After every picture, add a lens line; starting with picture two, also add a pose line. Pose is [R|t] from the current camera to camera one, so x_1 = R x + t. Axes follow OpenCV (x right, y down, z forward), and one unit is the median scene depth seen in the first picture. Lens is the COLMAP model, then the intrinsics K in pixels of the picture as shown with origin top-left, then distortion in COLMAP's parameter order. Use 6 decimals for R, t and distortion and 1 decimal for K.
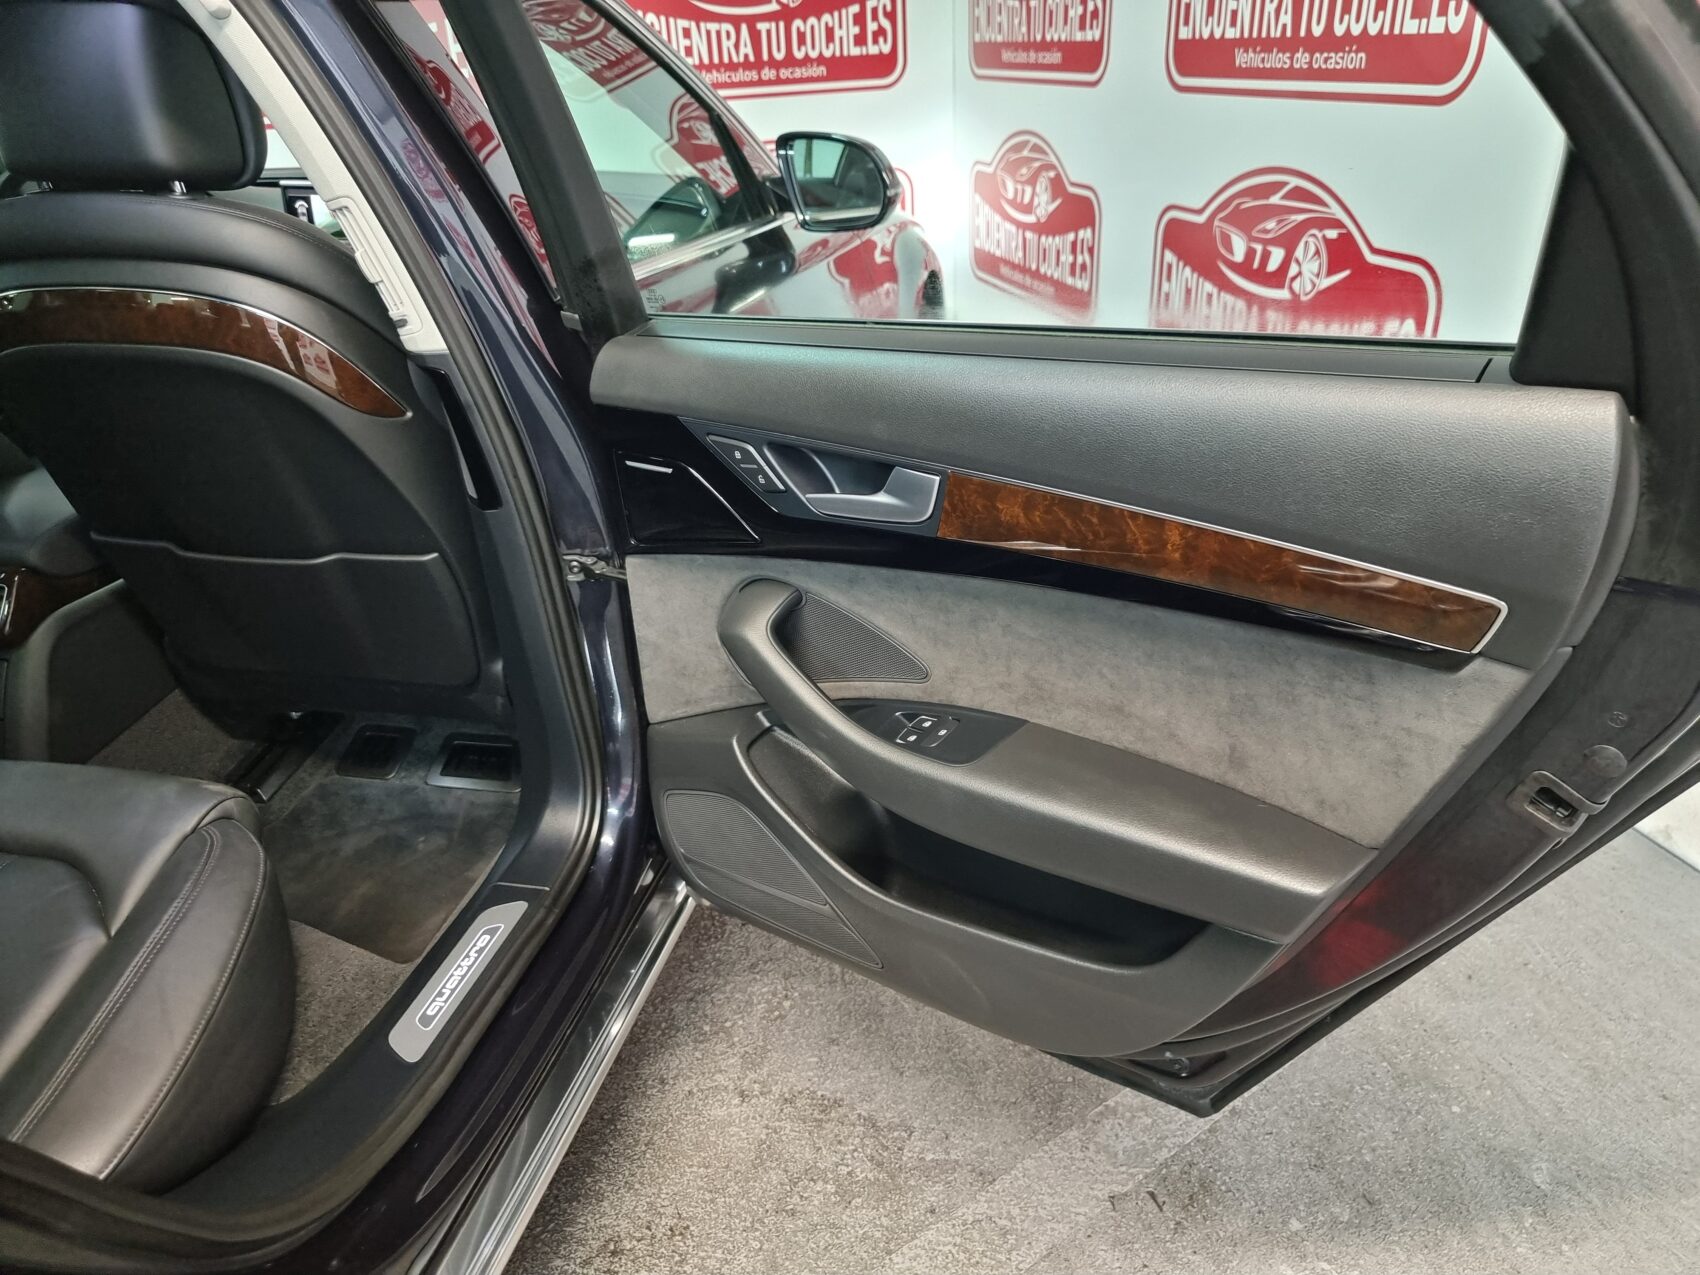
lens RADIAL K [[1193.9, 0, 861.1], [0, 1193.9, 607.2], [0, 0, 1]] dist [0.055721, -0.035739]
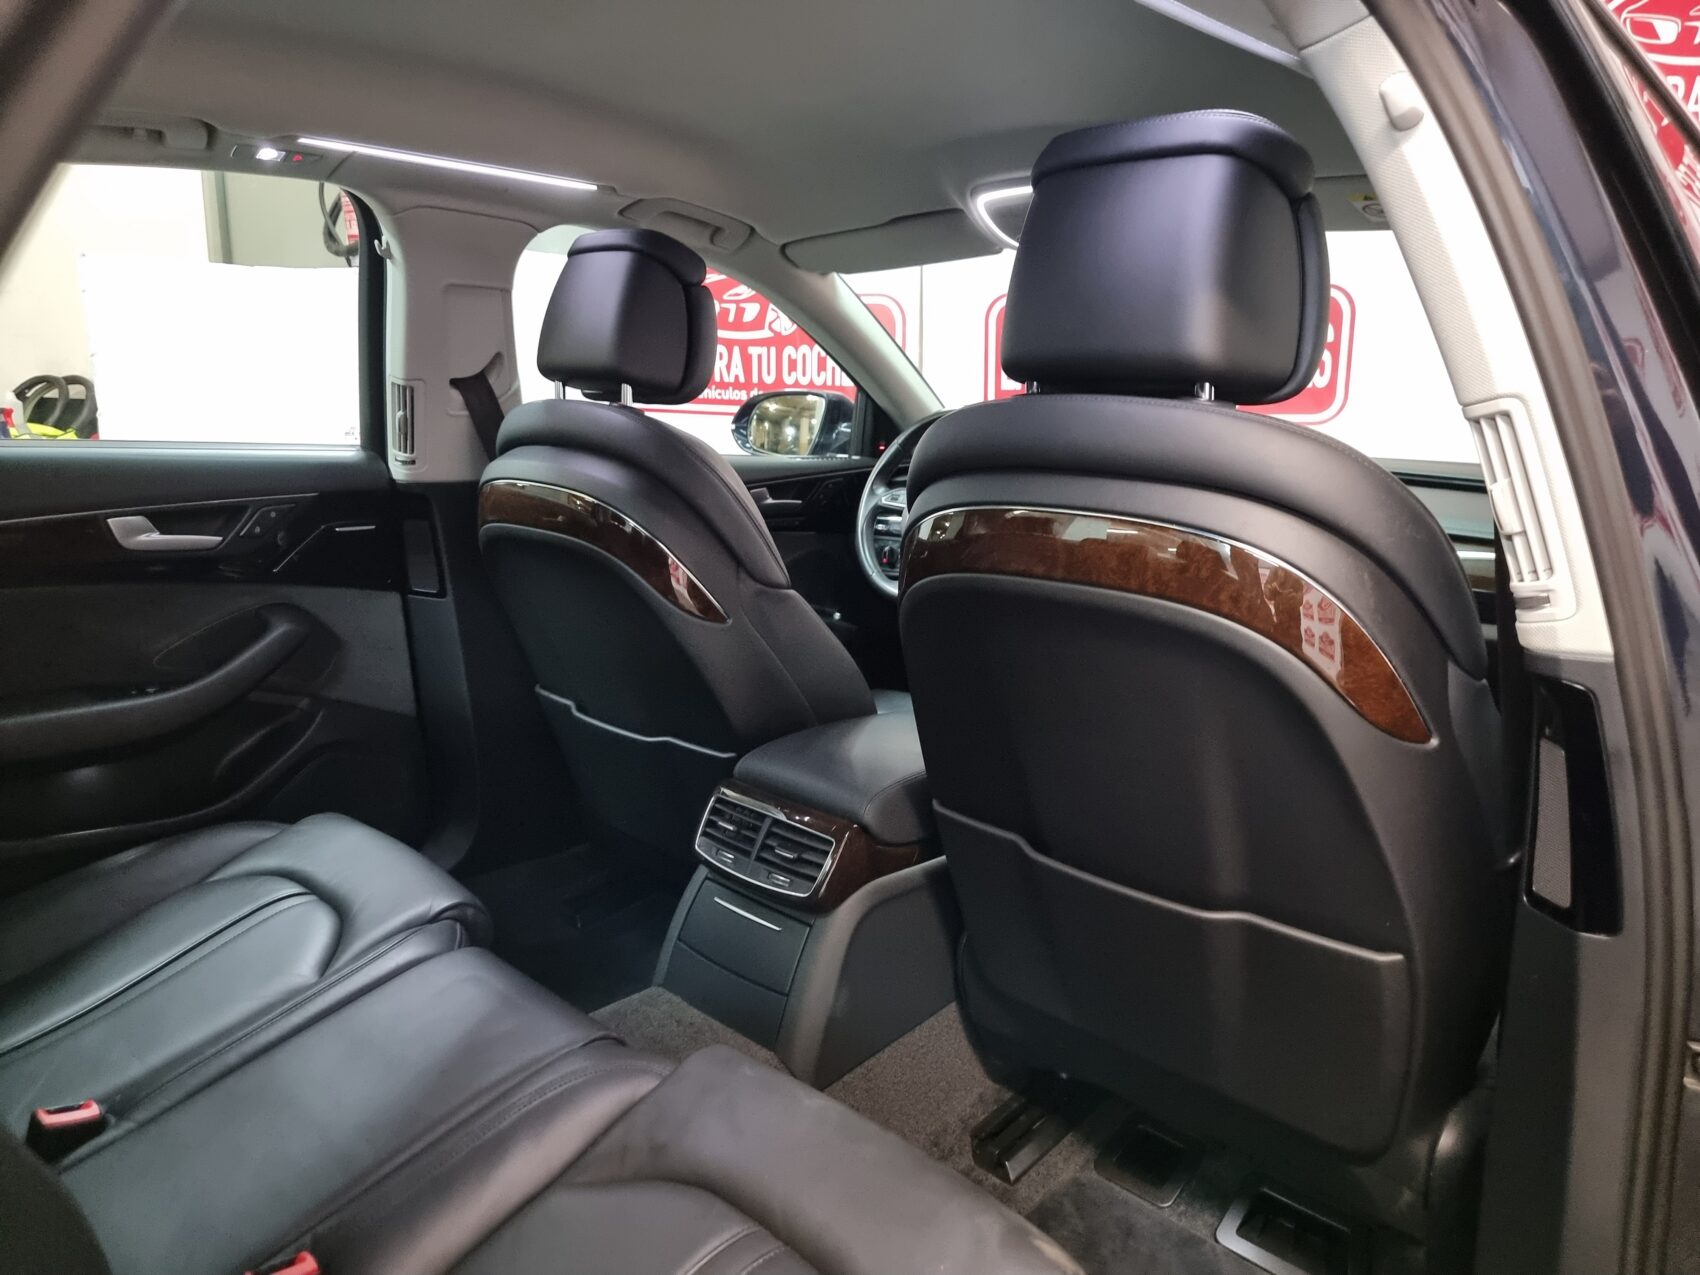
lens RADIAL K [[1193.9, 0, 851.0], [0, 1193.9, 640.3], [0, 0, 1]] dist [0.055721, -0.035739]
pose [[0.835296, 0.150734, -0.528735, -0.311433], [-0.267251, 0.951742, -0.150876, -0.032134], [0.480477, 0.267331, 0.835270, 0.305566]]
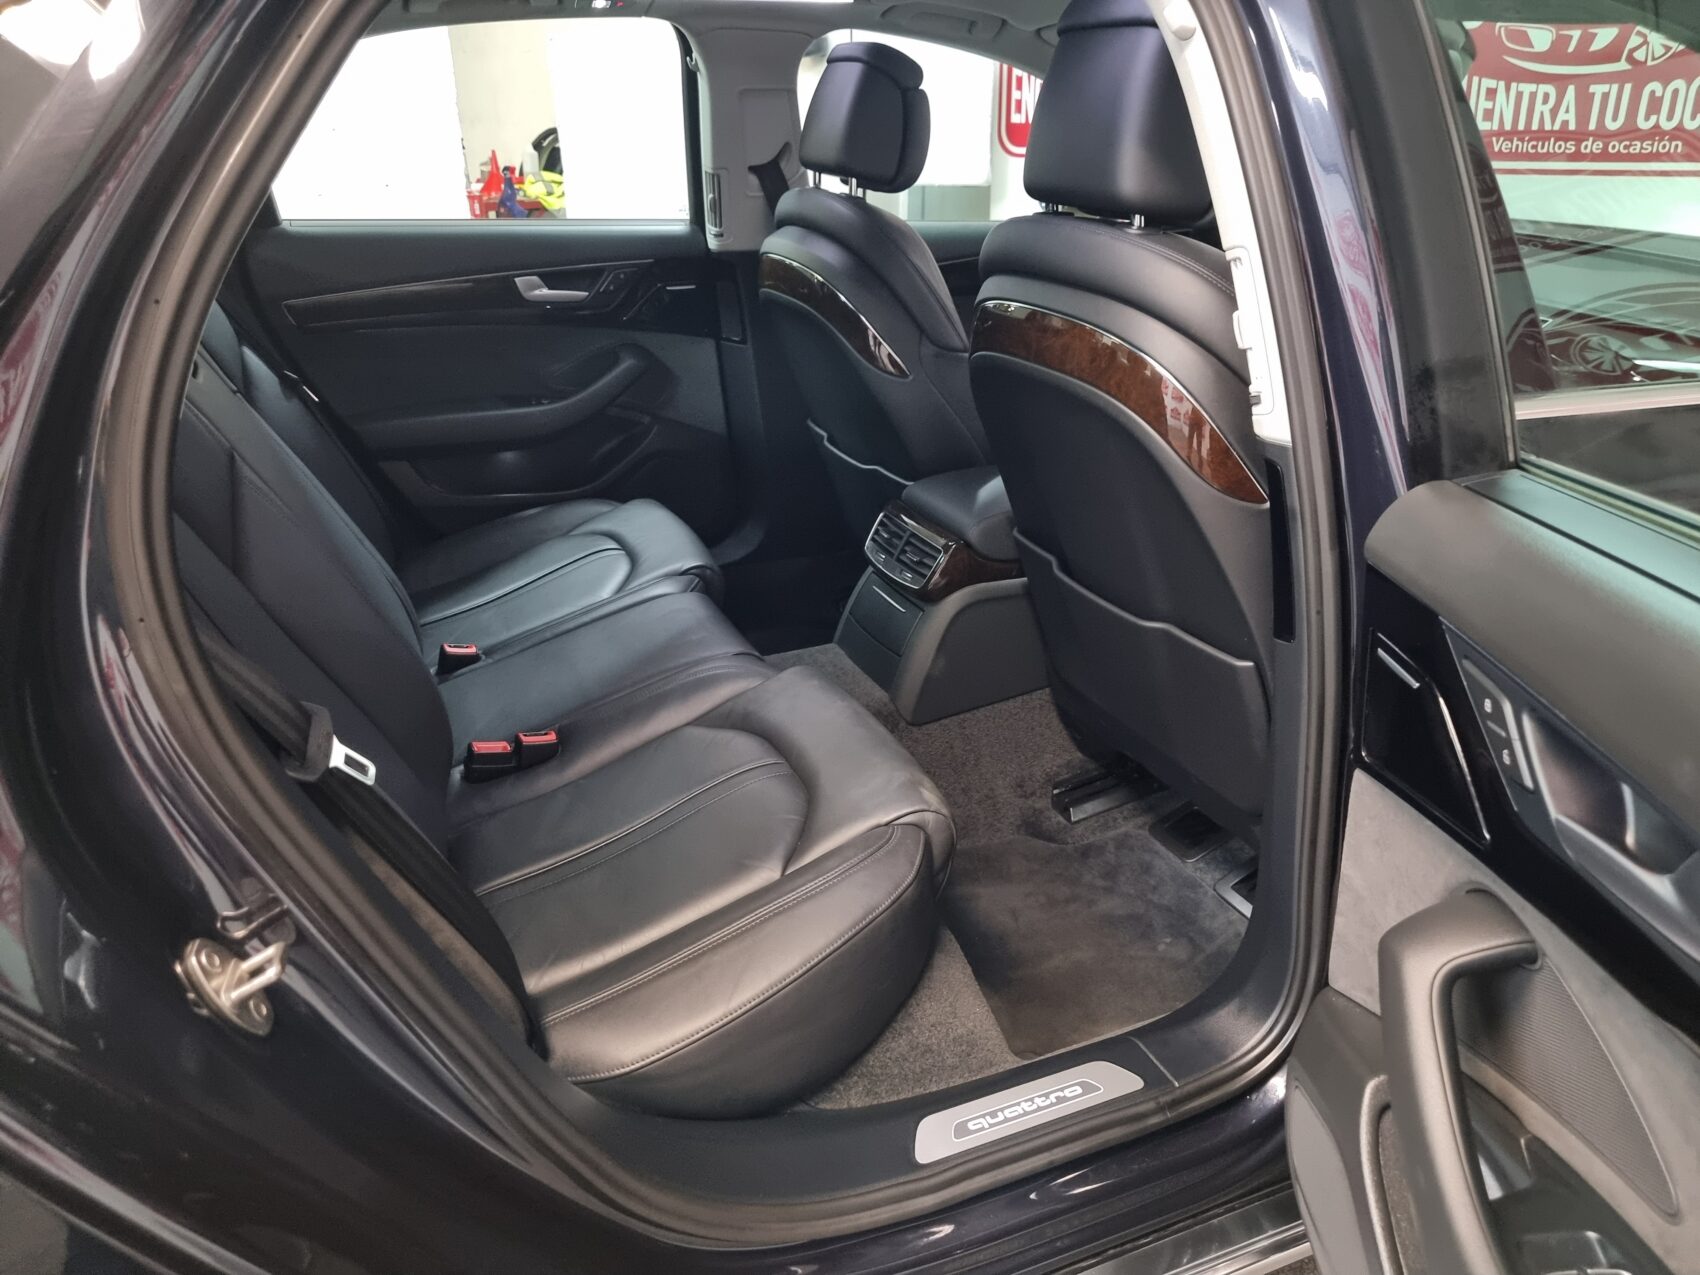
lens RADIAL K [[1193.9, 0, 850.4], [0, 1193.9, 635.5], [0, 0, 1]] dist [0.055721, -0.035739]
pose [[0.571779, 0.353462, -0.740360, 0.121759], [-0.359722, 0.919070, 0.160969, -0.107456], [0.737339, 0.174285, 0.652653, 0.248943]]
